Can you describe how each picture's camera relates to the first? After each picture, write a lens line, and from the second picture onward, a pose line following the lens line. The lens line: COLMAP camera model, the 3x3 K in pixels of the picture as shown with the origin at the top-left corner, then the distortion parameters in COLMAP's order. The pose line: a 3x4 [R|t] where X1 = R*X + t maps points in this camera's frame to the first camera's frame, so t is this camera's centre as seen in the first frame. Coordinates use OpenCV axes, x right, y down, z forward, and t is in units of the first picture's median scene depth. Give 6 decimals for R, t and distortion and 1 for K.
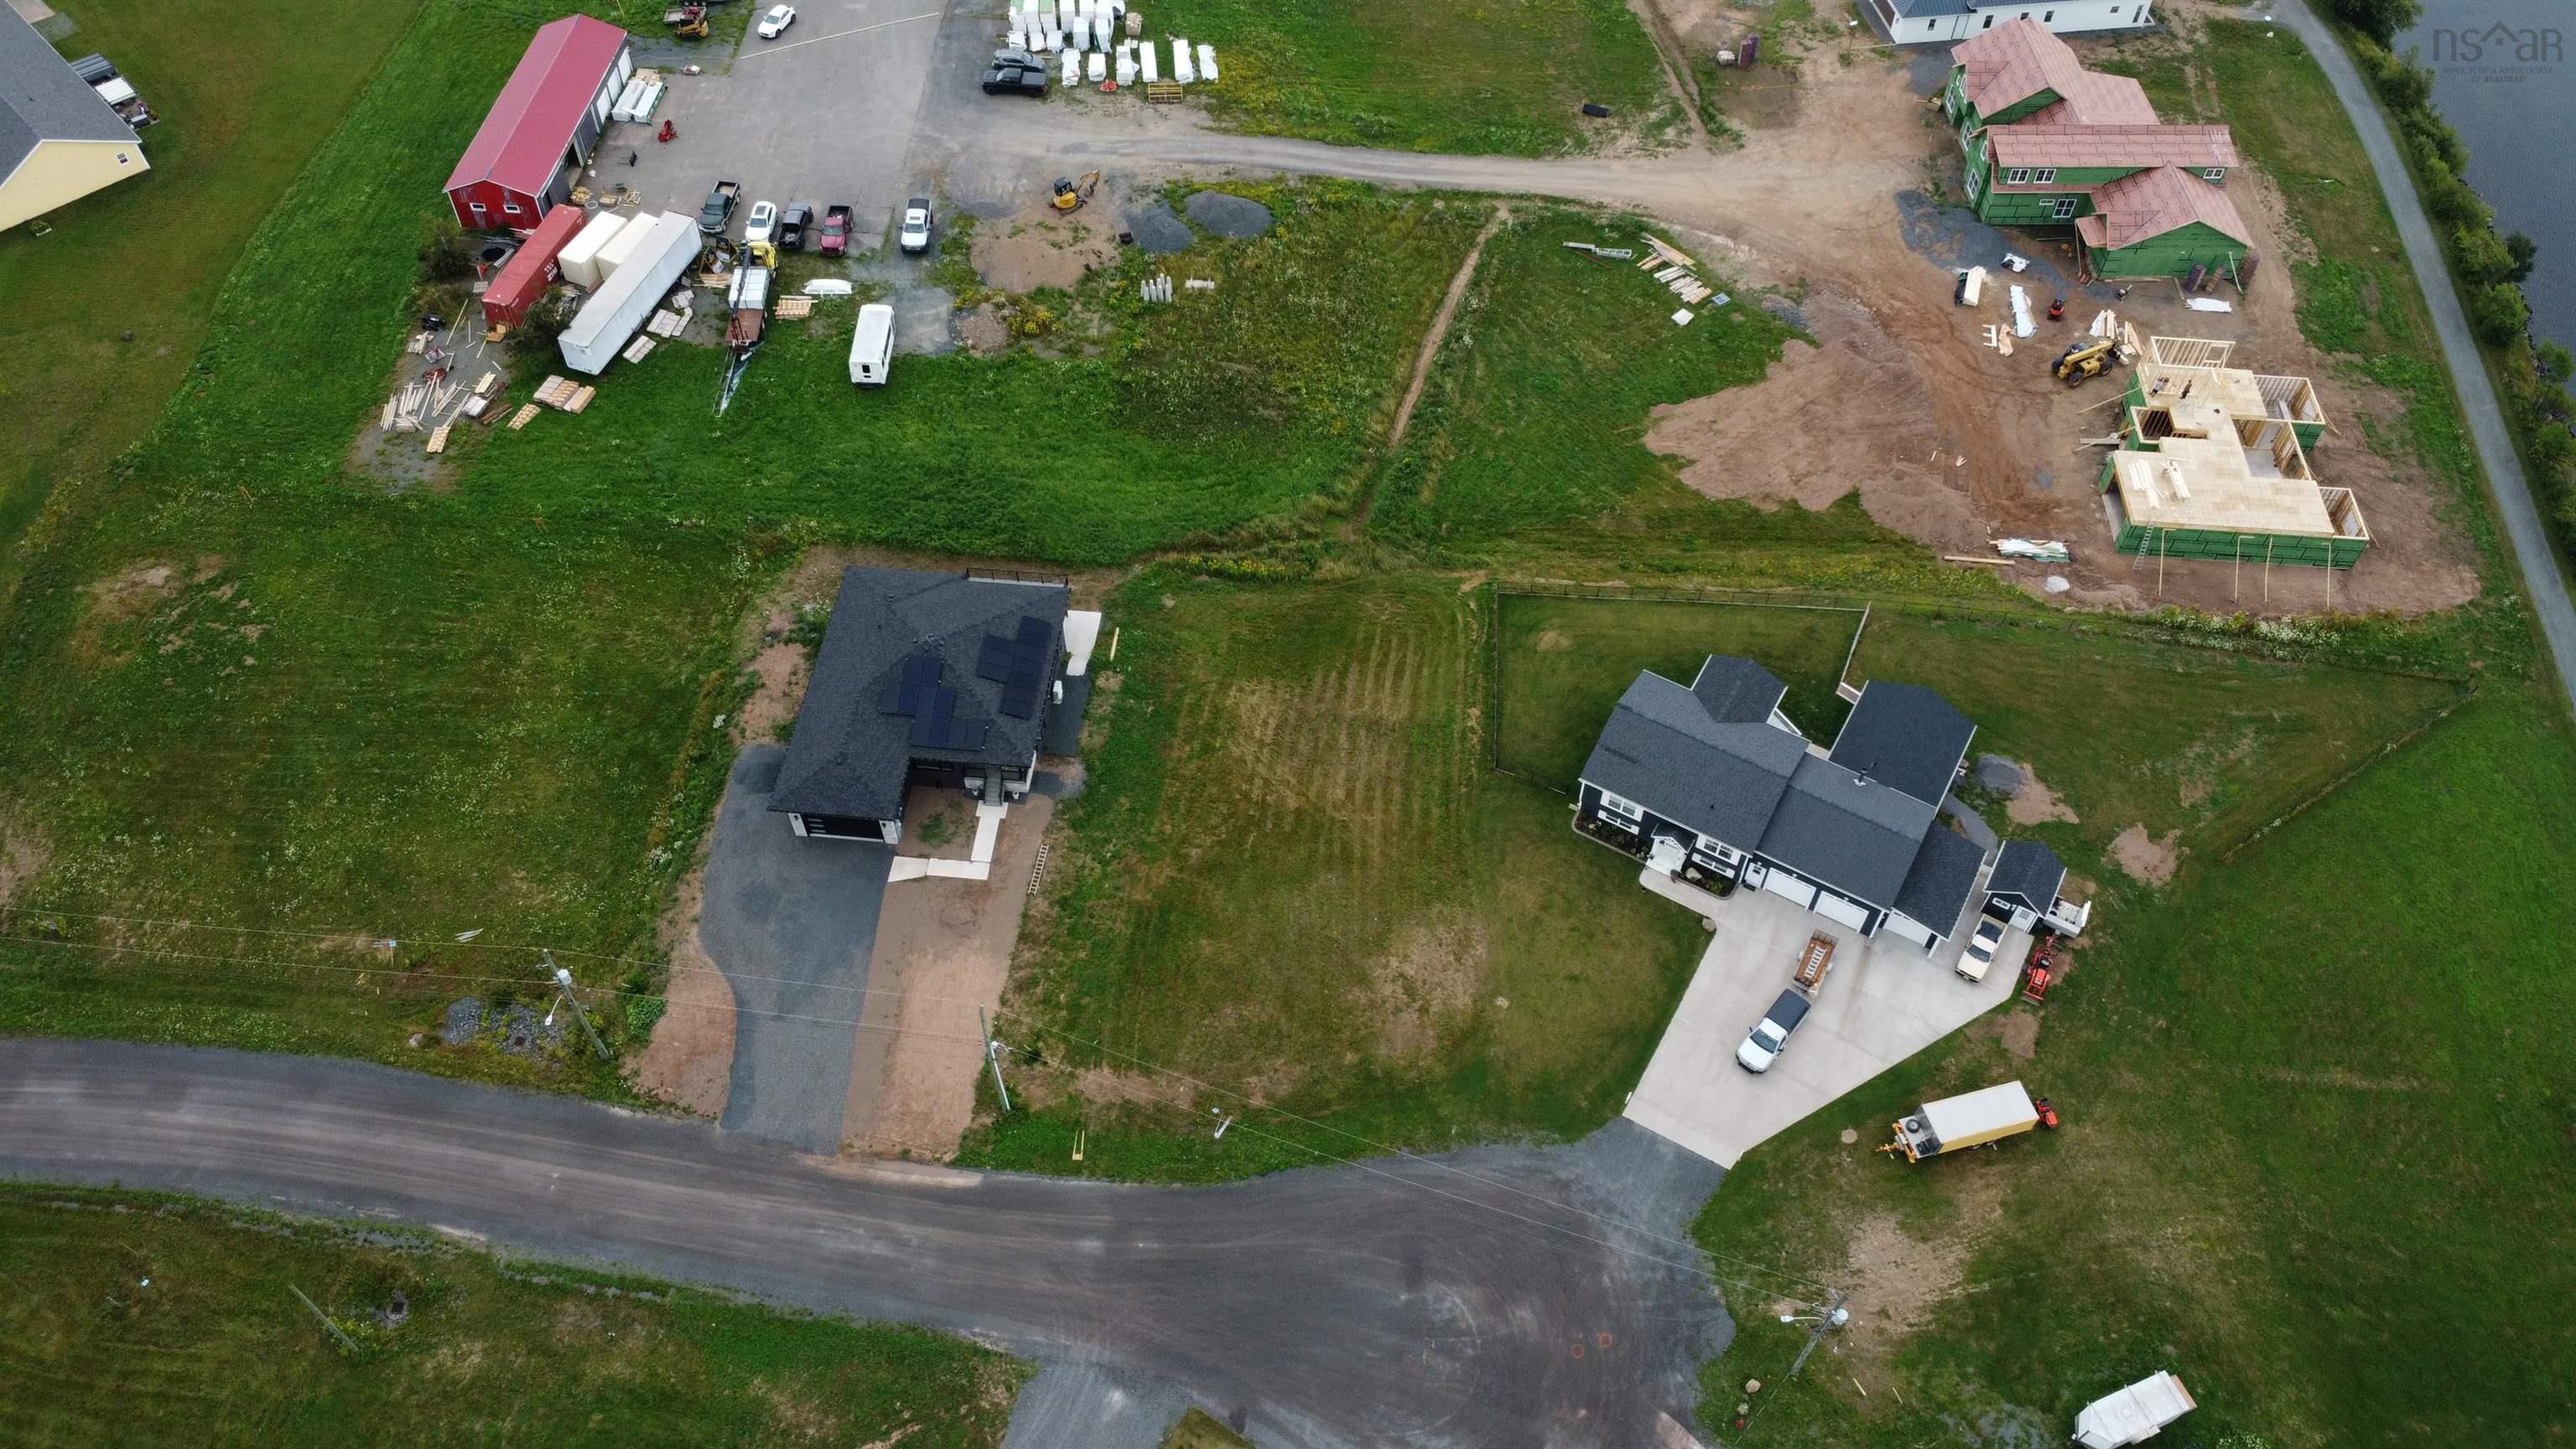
lens RADIAL K [[1878.7, 0, 1283.5], [0, 1878.7, 727.7], [0, 0, 1]] dist [-0.028870, -0.011647]
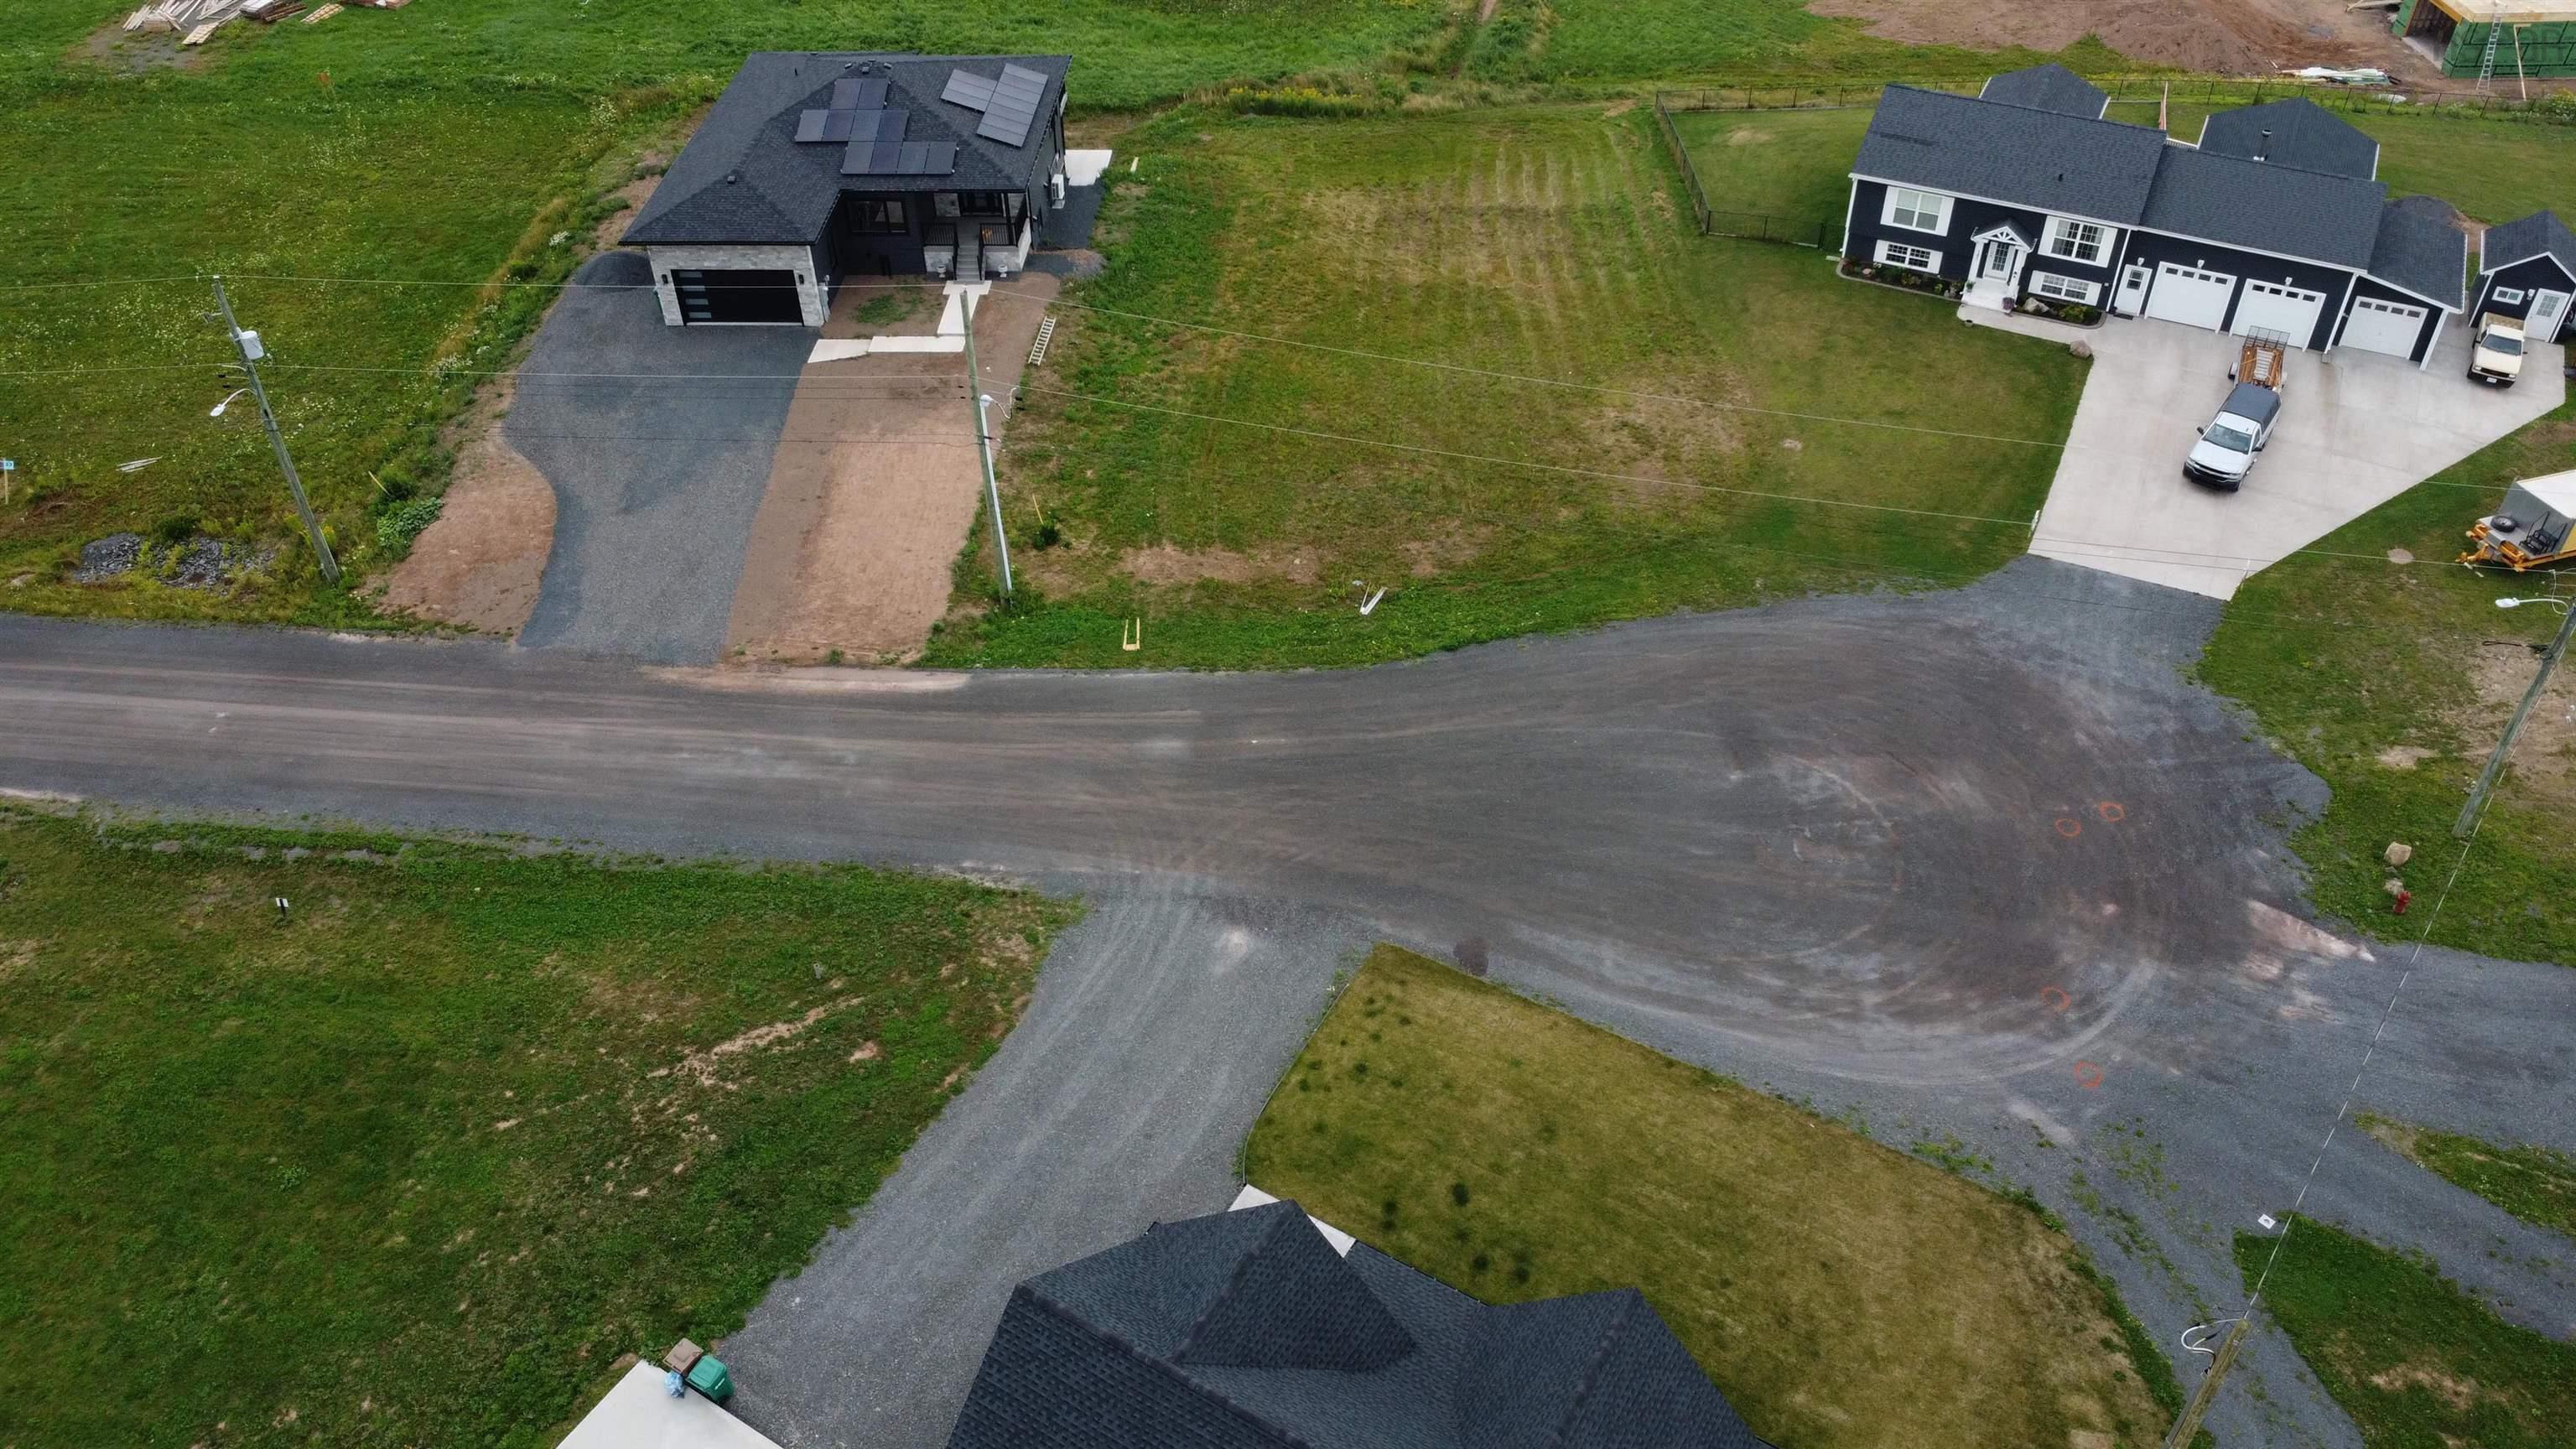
lens RADIAL K [[1878.7, 0, 1285.3], [0, 1878.7, 727.0], [0, 0, 1]] dist [-0.028870, -0.011647]
pose [[0.998005, -0.051761, 0.036141, -0.081915], [0.058253, 0.975699, -0.211231, 0.368176], [-0.024329, 0.212915, 0.976768, 0.419381]]
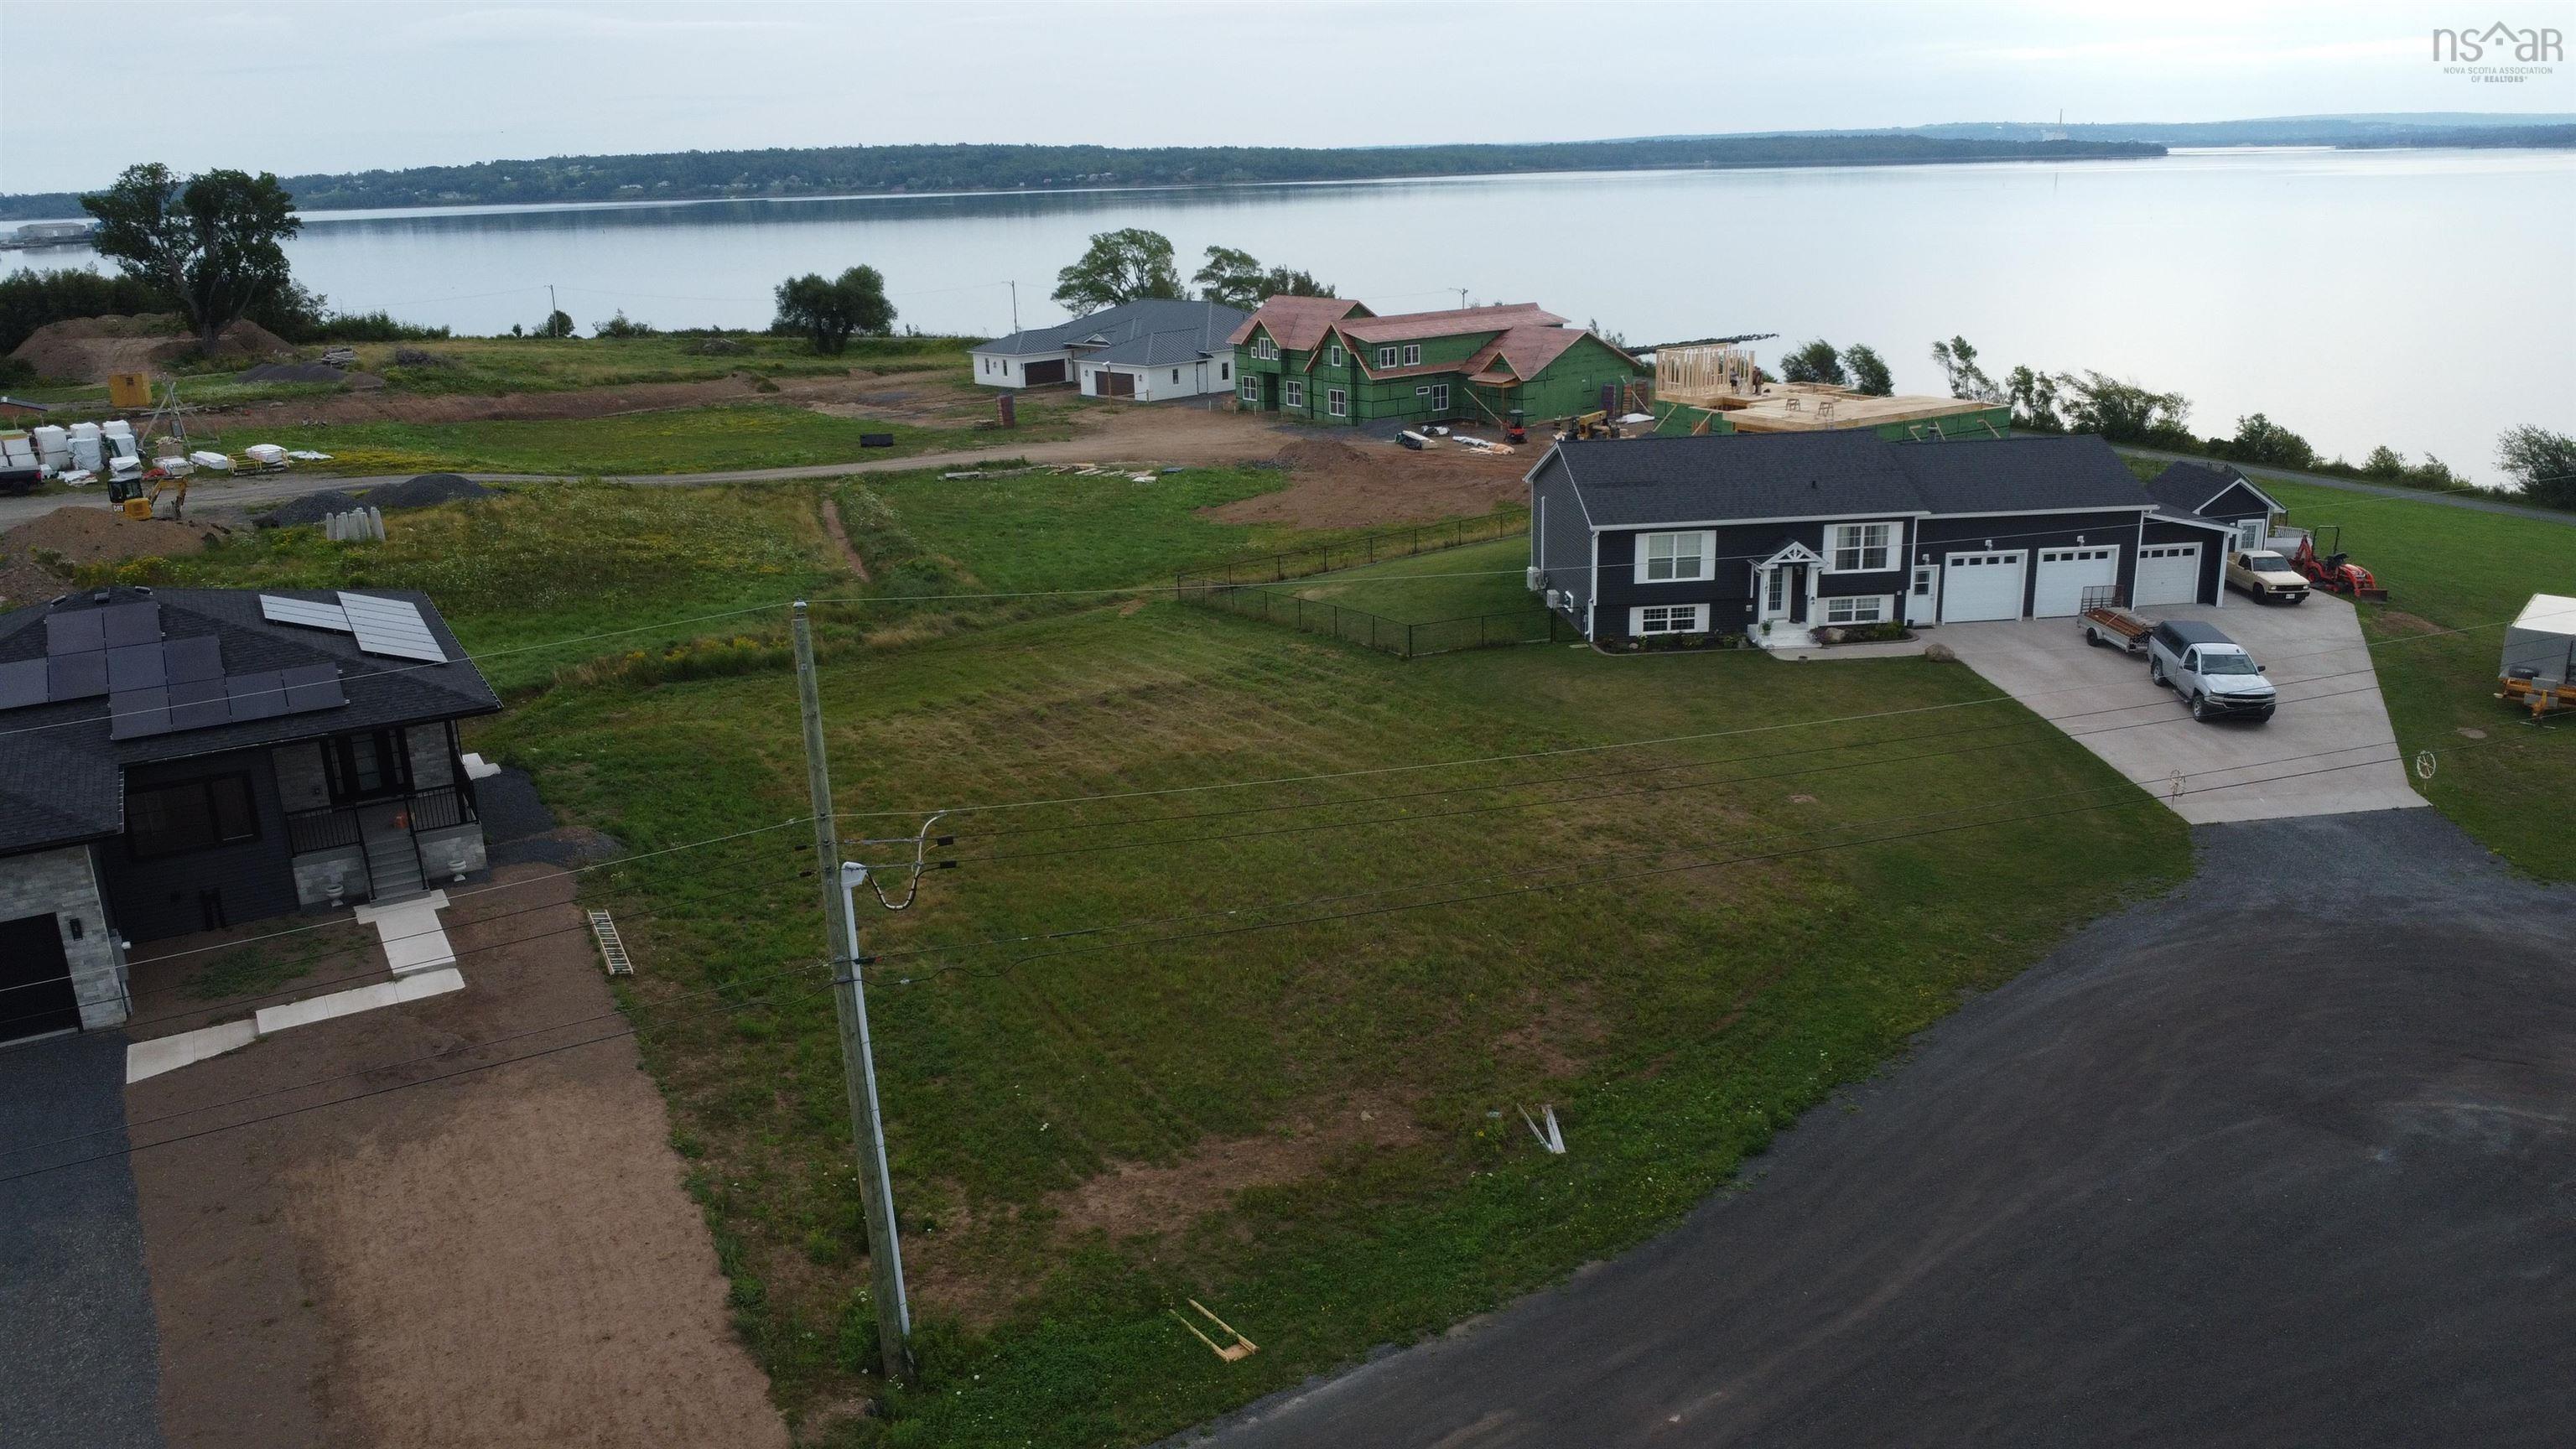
lens RADIAL K [[1878.7, 0, 1291.8], [0, 1878.7, 720.1], [0, 0, 1]] dist [-0.028870, -0.011647]
pose [[0.806010, -0.192842, 0.559606, -0.227287], [0.486497, 0.754356, -0.440757, 0.273446], [-0.337146, 0.627502, 0.701836, 0.733025]]
